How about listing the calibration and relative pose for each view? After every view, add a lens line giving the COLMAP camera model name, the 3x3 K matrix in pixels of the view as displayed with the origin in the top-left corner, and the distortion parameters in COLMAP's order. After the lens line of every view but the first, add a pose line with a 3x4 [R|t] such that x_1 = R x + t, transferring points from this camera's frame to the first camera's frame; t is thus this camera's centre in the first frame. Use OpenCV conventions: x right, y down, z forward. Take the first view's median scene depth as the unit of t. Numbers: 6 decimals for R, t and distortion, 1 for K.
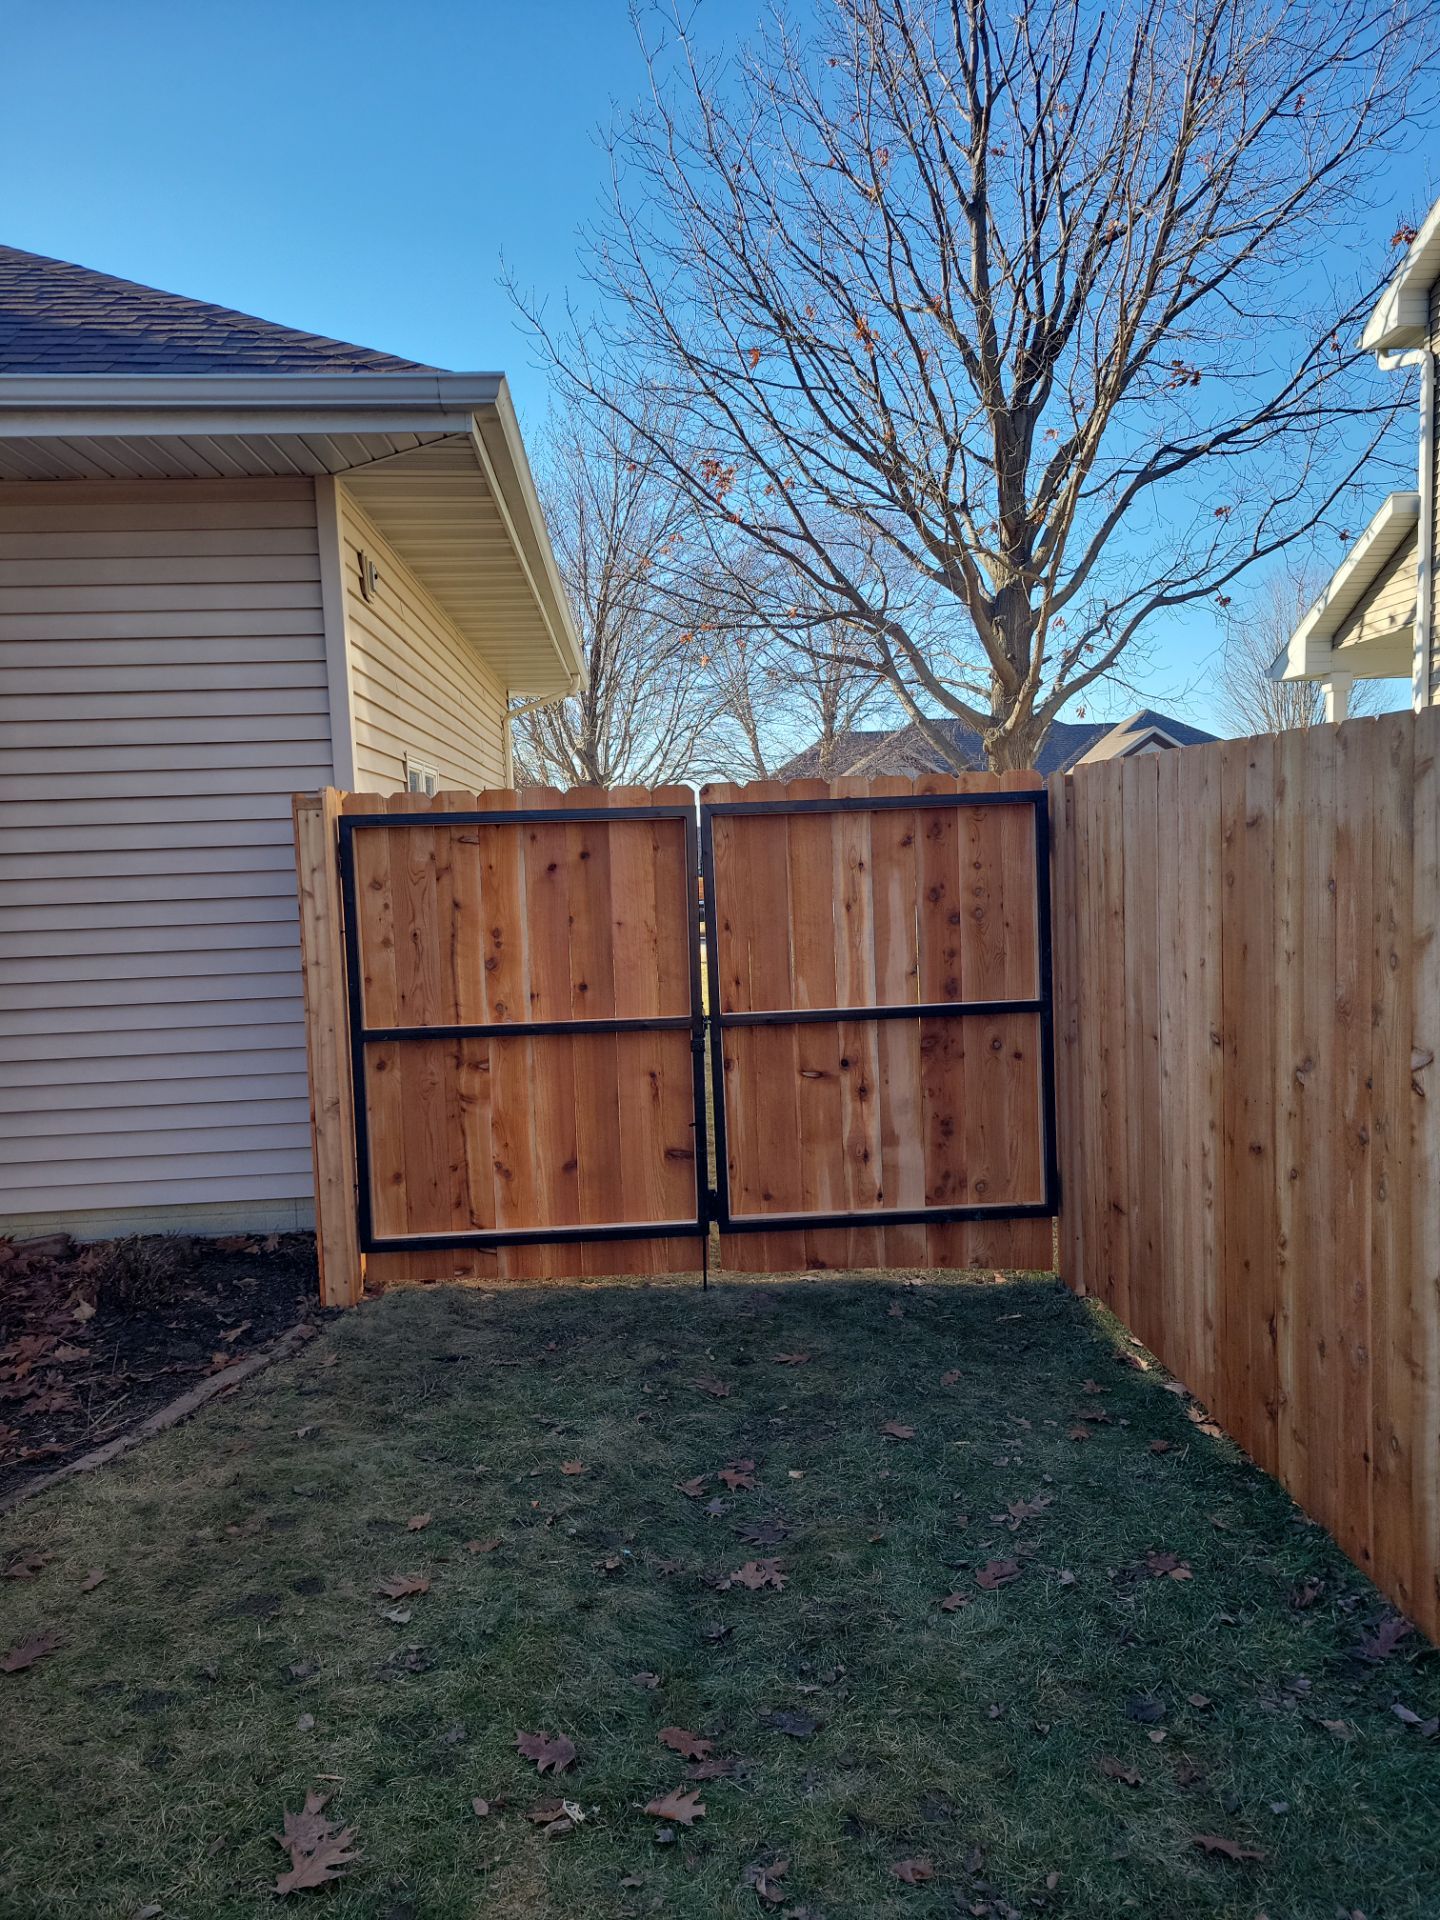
lens RADIAL K [[1429.1, 0, 713.2], [0, 1429.1, 977.0], [0, 0, 1]] dist [0.042304, -0.011212]
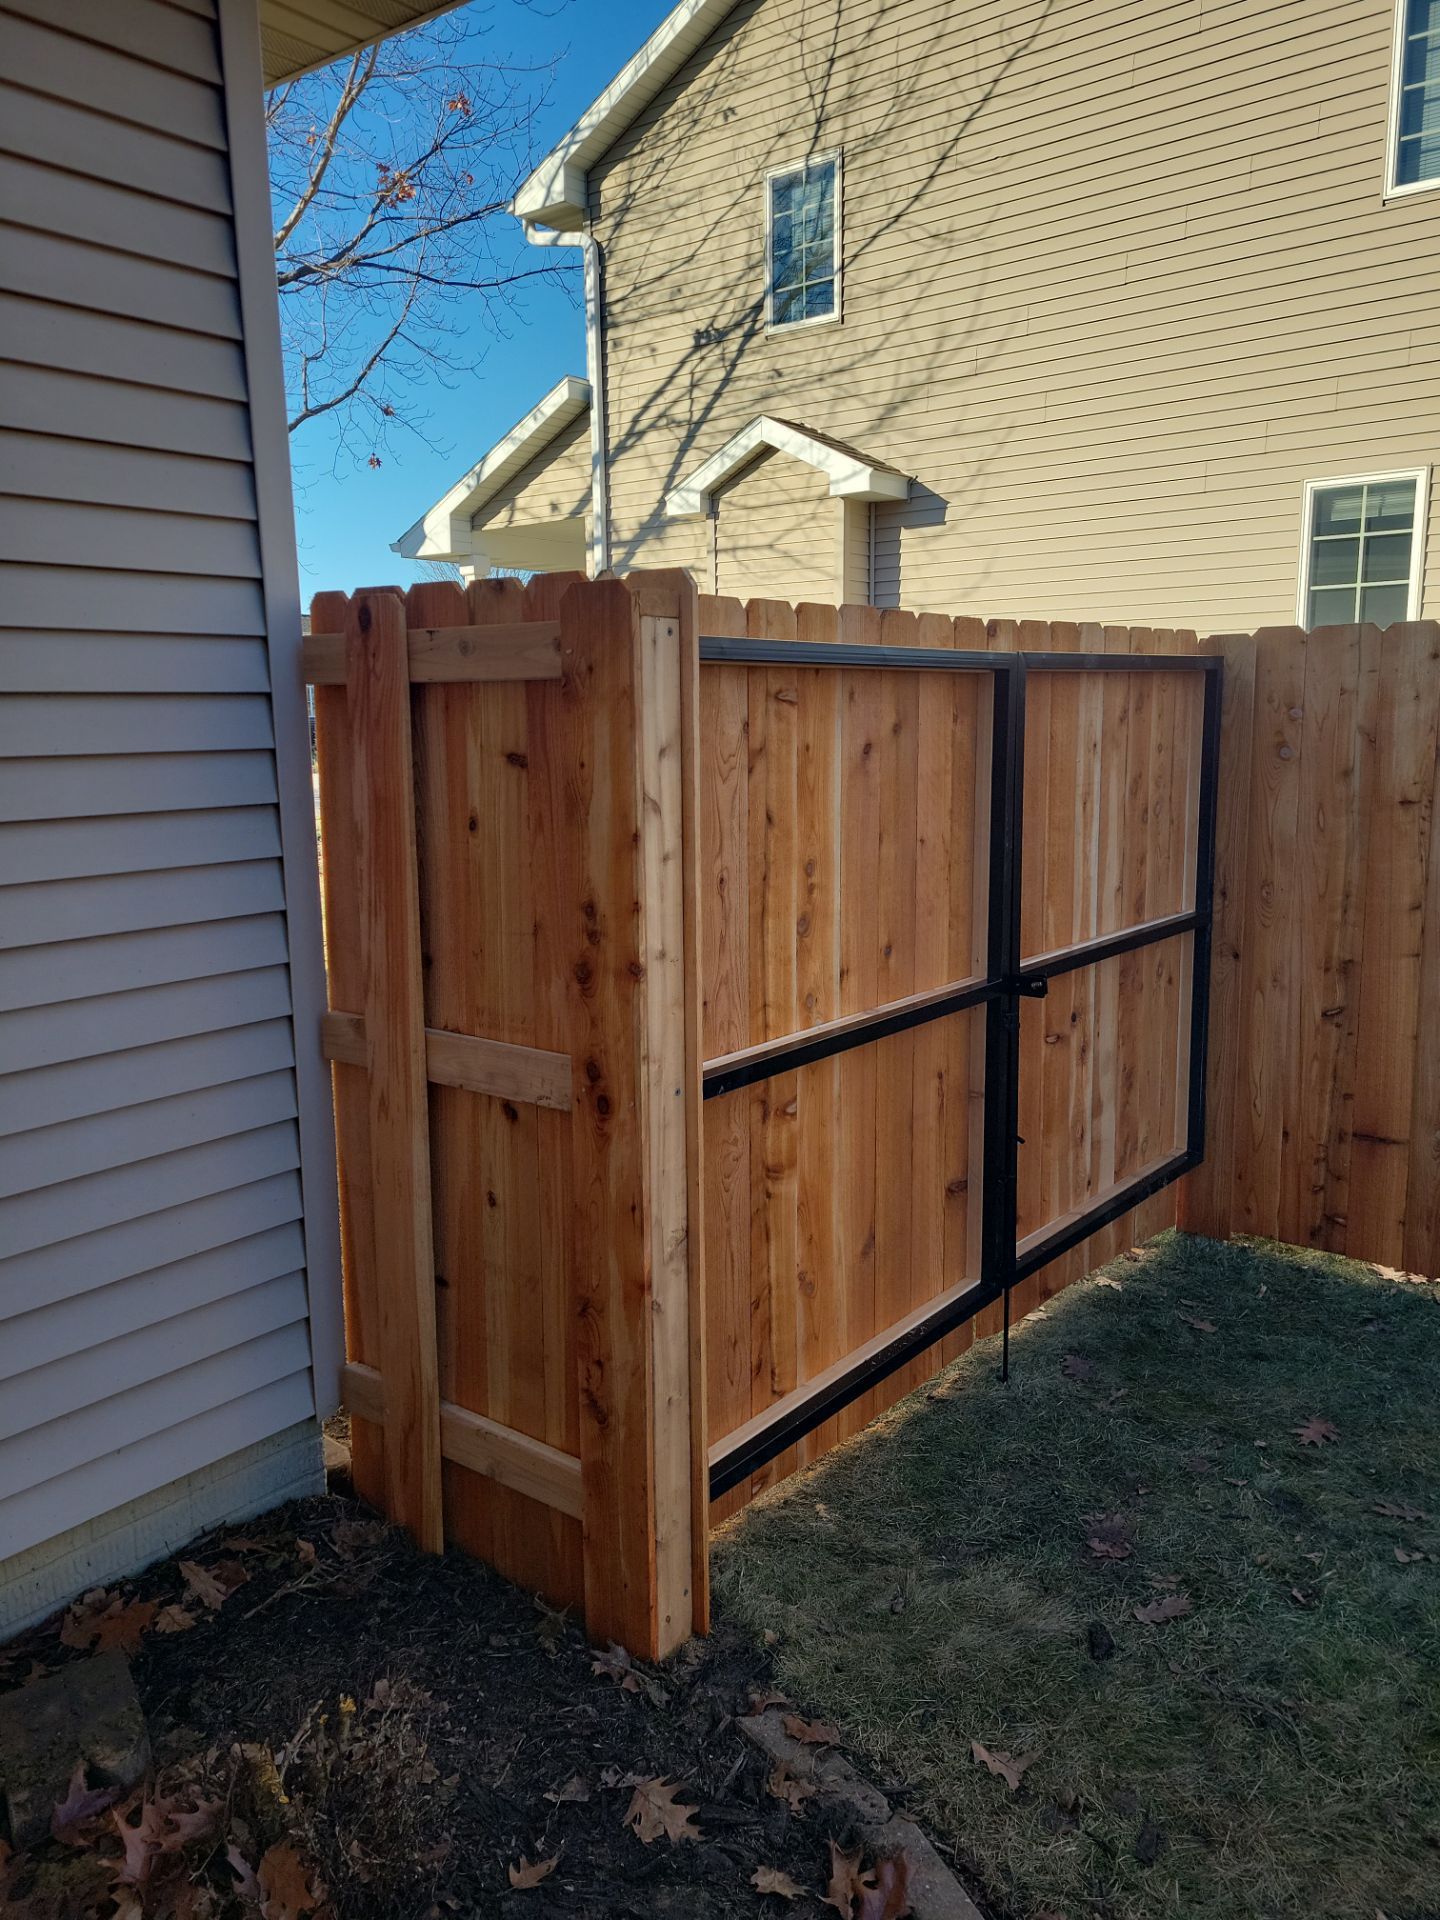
lens RADIAL K [[1446.9, 0, 699.6], [0, 1446.9, 944.5], [0, 0, 1]] dist [0.041042, -0.003494]
pose [[0.660733, -0.095920, 0.744467, -0.249152], [0.058781, 0.995368, 0.076077, -0.019246], [-0.748316, -0.006506, 0.663311, 0.274500]]
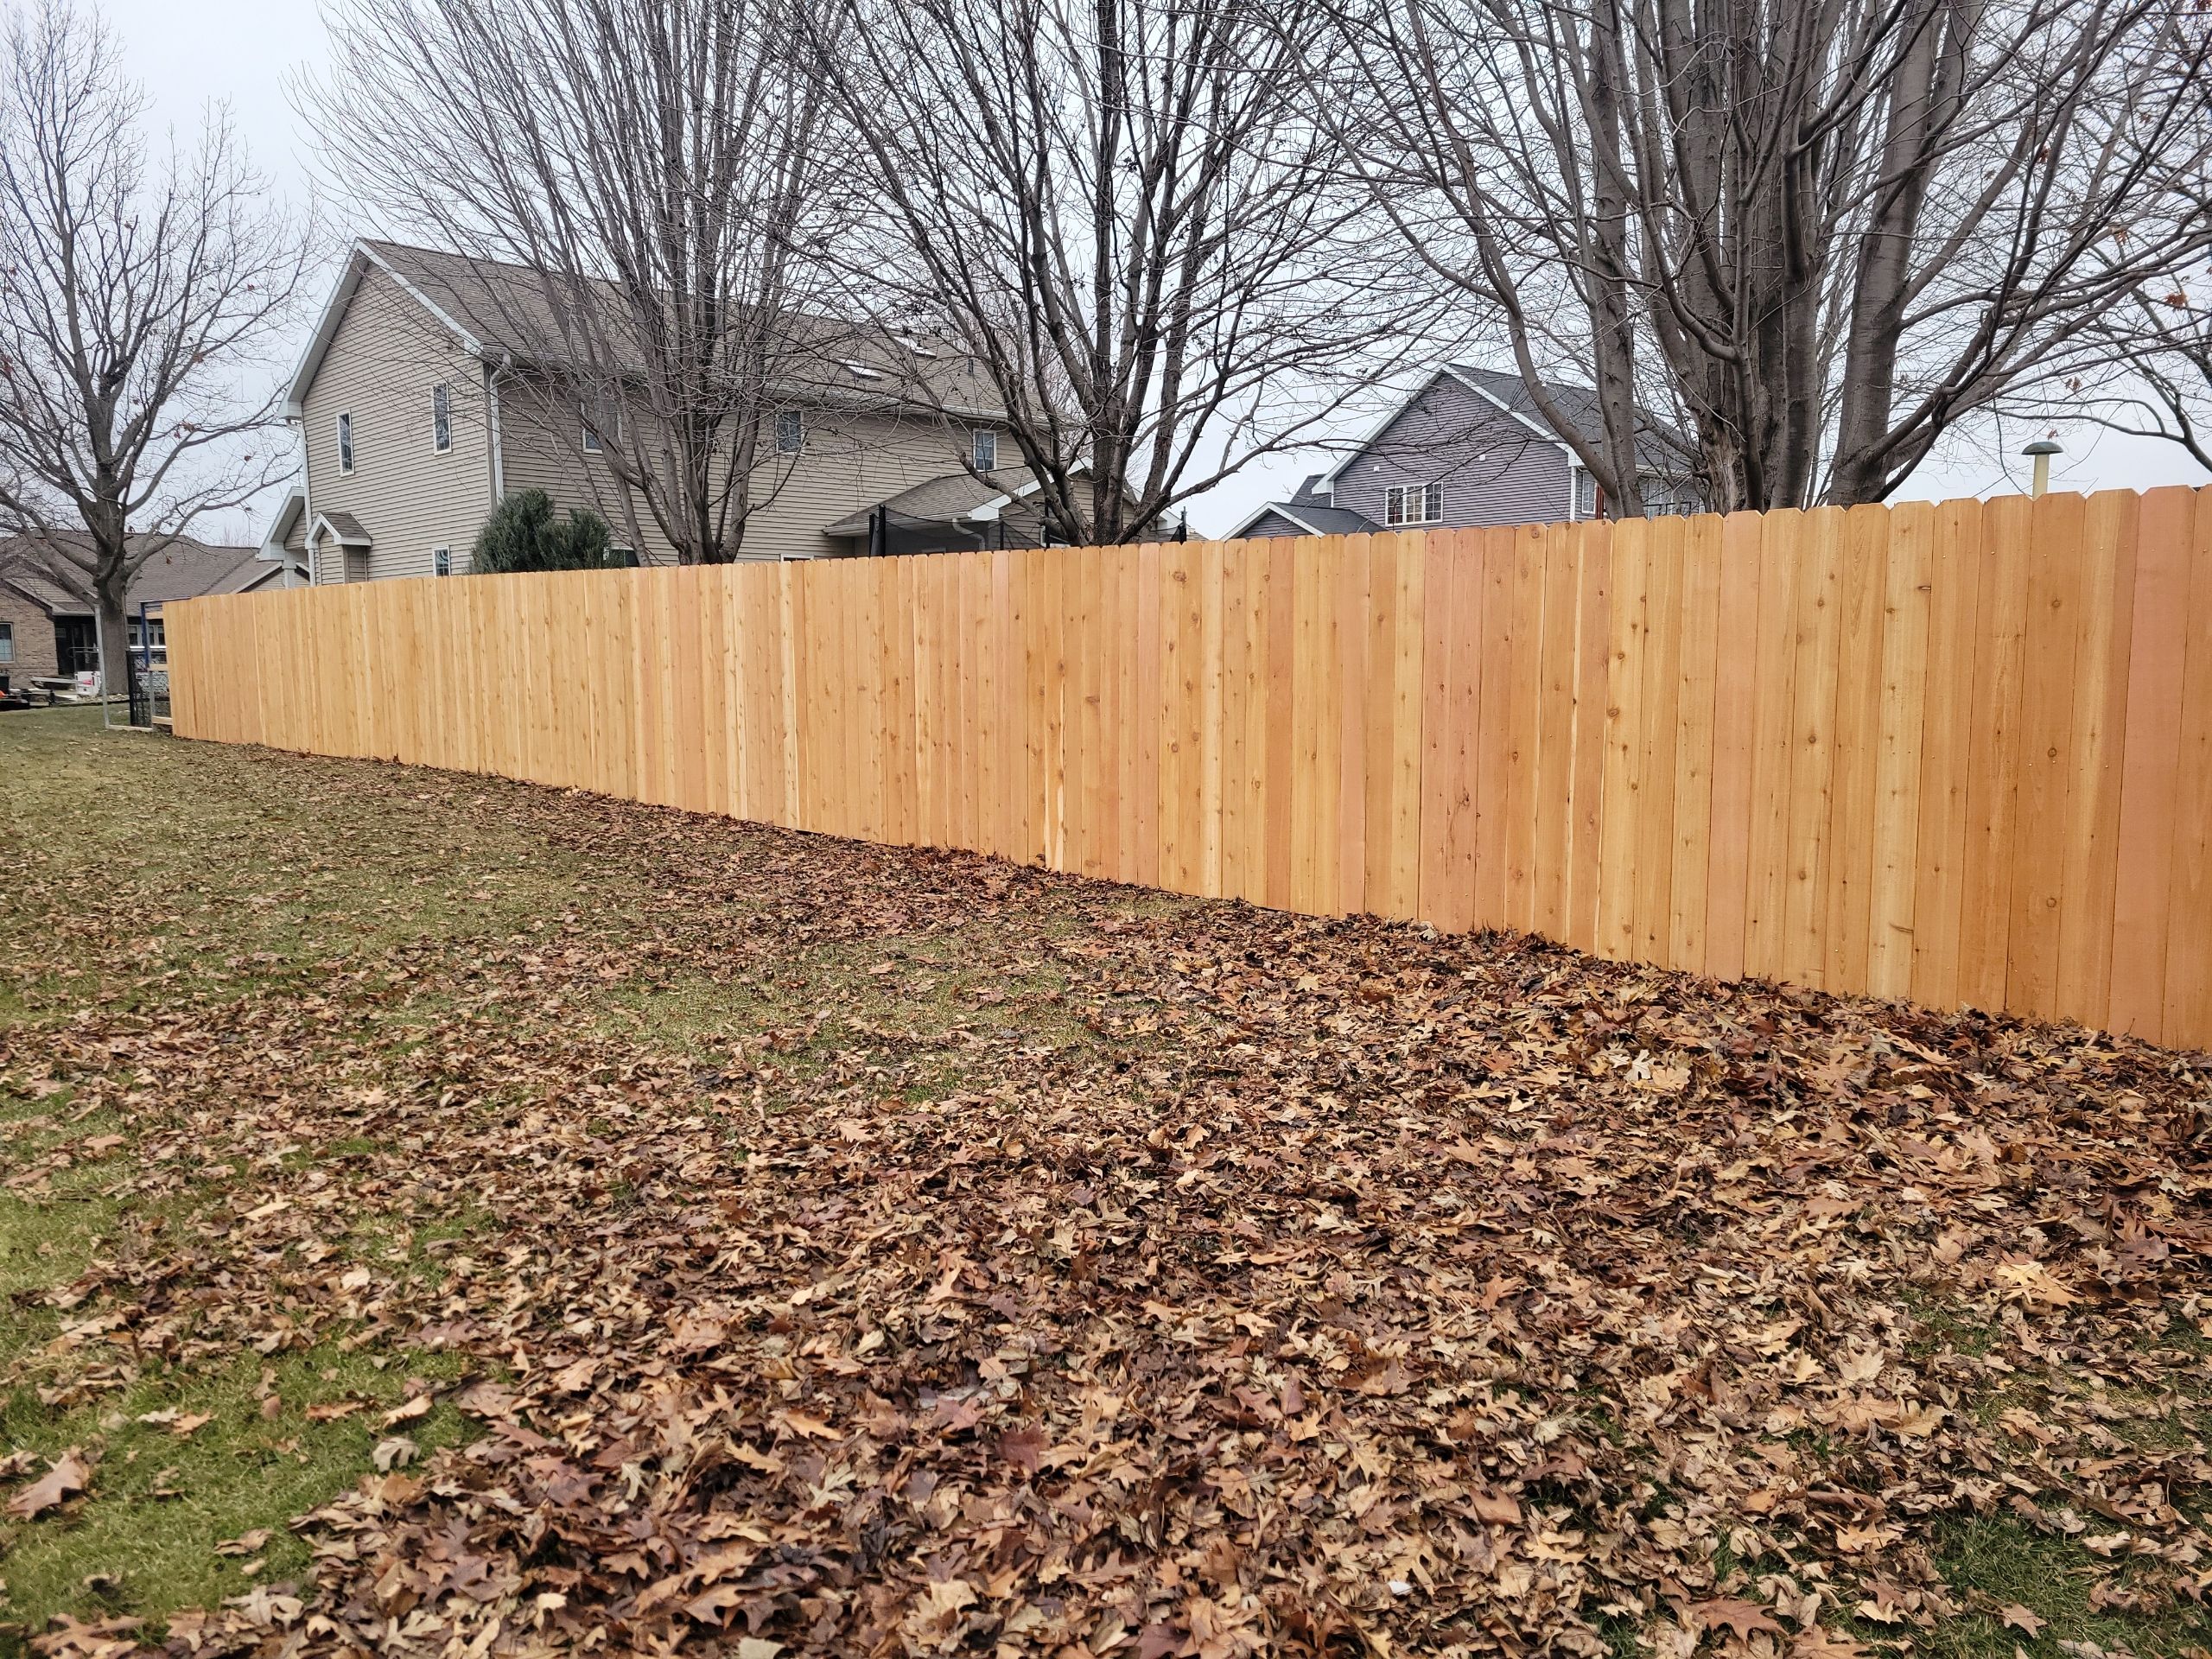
lens RADIAL K [[1646.5, 0, 1127.4], [0, 1646.5, 830.2], [0, 0, 1]] dist [0.042304, -0.011212]
pose [[0.753092, -0.038528, 0.656786, -0.286445], [0.039152, 0.999139, 0.013717, 0.223191], [-0.656749, 0.015384, 0.753953, -1.840048]]
